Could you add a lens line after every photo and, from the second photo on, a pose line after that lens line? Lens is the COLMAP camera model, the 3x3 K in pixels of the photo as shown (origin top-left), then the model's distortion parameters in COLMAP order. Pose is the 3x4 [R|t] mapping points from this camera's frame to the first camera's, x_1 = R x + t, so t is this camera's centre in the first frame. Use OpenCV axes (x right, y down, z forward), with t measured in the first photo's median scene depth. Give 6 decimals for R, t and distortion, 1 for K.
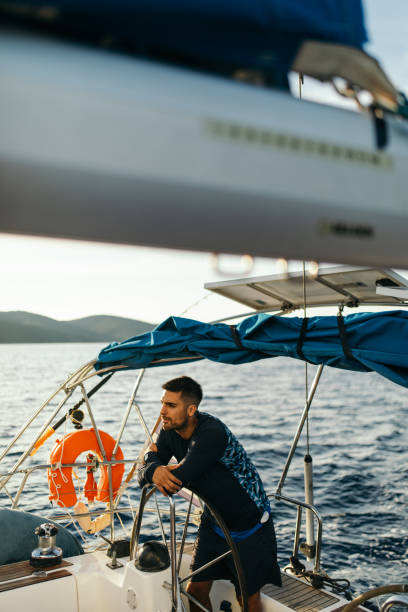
lens RADIAL K [[585.9, 0, 204.0], [0, 585.9, 306.0], [0, 0, 1]] dist [0.009443, 0.014981]
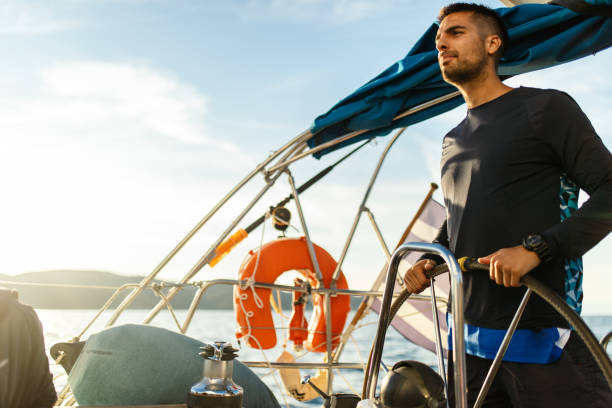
lens RADIAL K [[585.9, 0, 306.0], [0, 585.9, 204.0], [0, 0, 1]] dist [0.009443, 0.014981]
pose [[0.979378, 0.005914, -0.201948, -0.065526], [-0.022831, 0.996408, -0.081543, 0.272536], [0.200740, 0.084472, 0.975996, 0.426706]]
